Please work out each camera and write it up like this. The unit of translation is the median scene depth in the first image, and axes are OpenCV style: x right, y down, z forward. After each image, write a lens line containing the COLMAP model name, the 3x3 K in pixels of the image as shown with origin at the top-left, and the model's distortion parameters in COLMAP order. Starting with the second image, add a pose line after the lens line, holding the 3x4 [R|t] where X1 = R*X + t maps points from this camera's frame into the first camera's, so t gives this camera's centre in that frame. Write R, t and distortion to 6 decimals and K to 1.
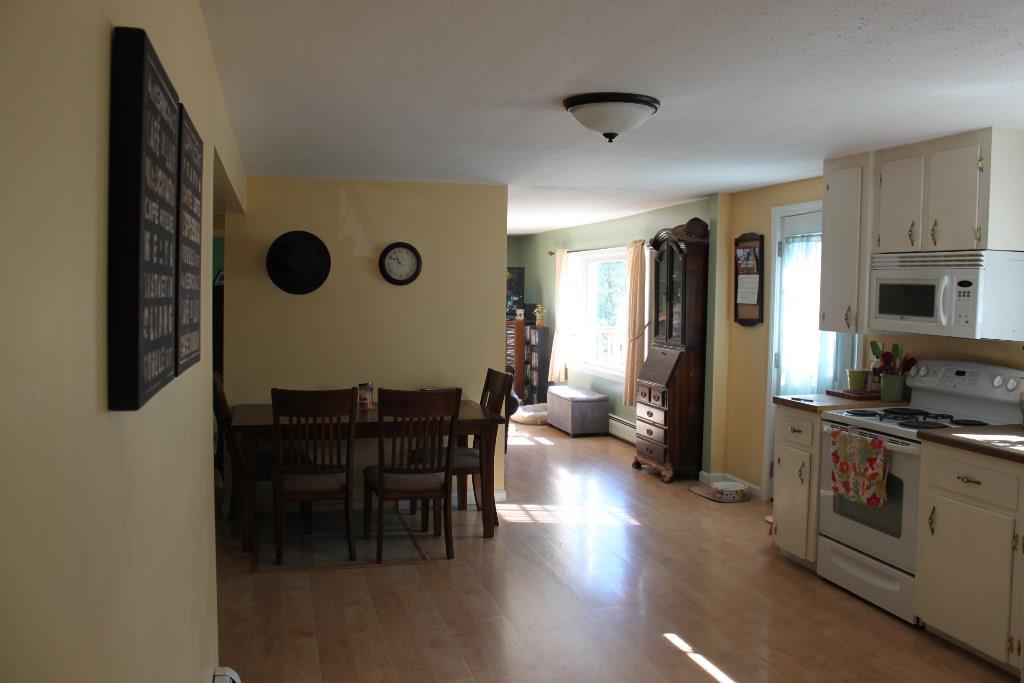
lens RADIAL K [[864.8, 0, 512.0], [0, 864.8, 341.5], [0, 0, 1]] dist [-0.165175, 0.148957]
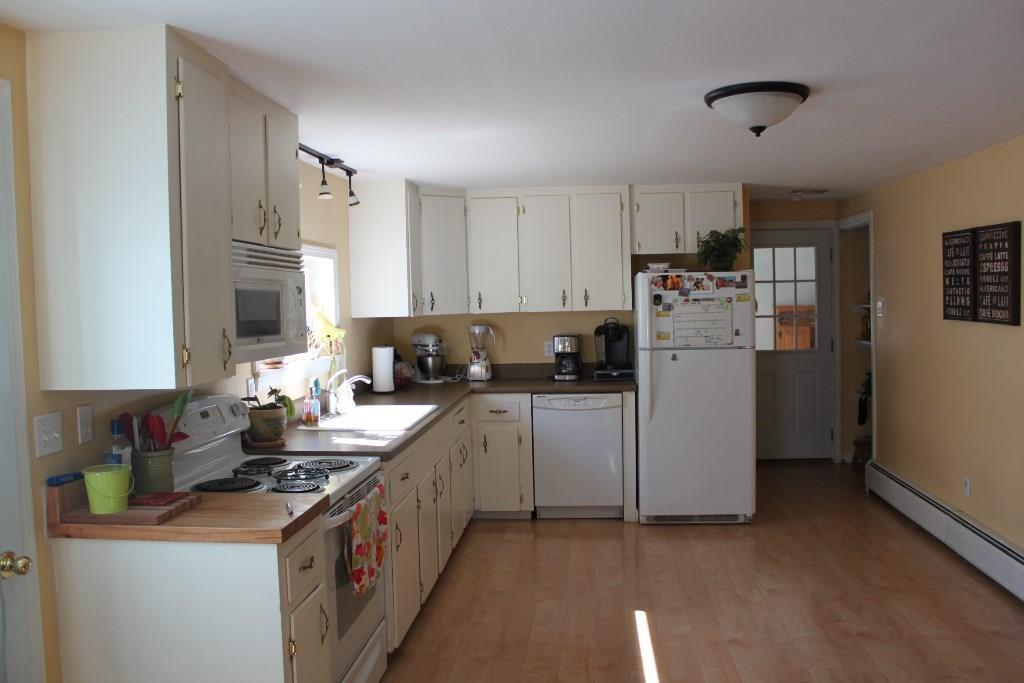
lens RADIAL K [[864.8, 0, 512.0], [0, 864.8, 341.5], [0, 0, 1]] dist [-0.165175, 0.148957]
pose [[-0.935163, -0.011382, 0.354035, 0.028322], [0.029458, 0.993522, 0.109754, -0.088997], [-0.352991, 0.113068, -0.928770, 1.448066]]
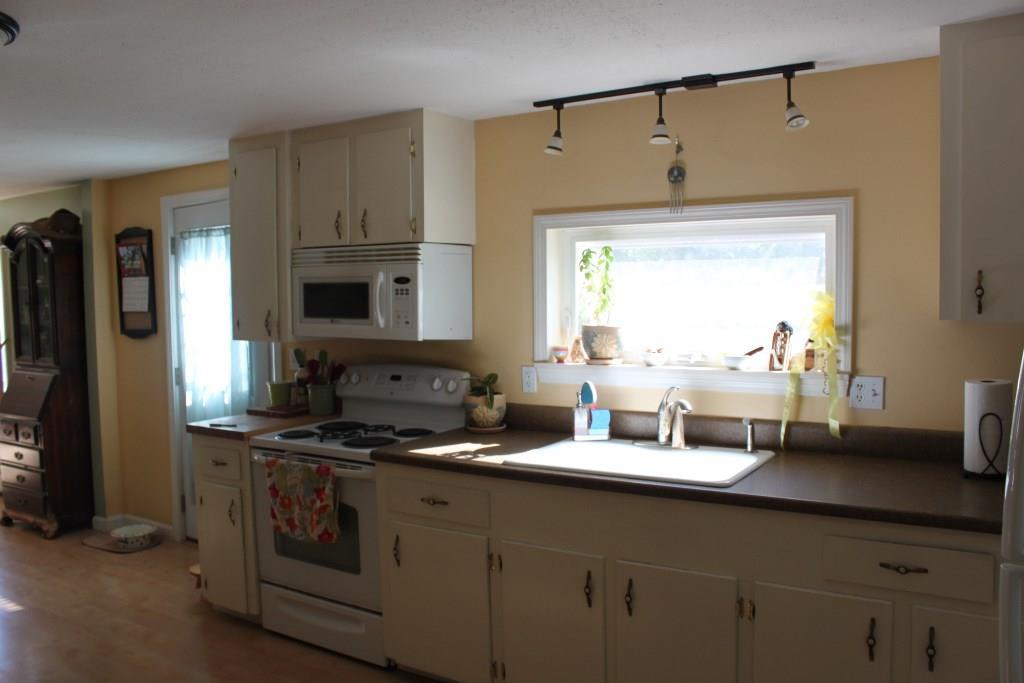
lens RADIAL K [[864.8, 0, 512.0], [0, 864.8, 341.5], [0, 0, 1]] dist [-0.165175, 0.148957]
pose [[0.755293, -0.067872, 0.651864, 0.018158], [0.066684, 0.997420, 0.026587, -0.016860], [-0.651986, 0.023388, 0.757870, 0.182021]]
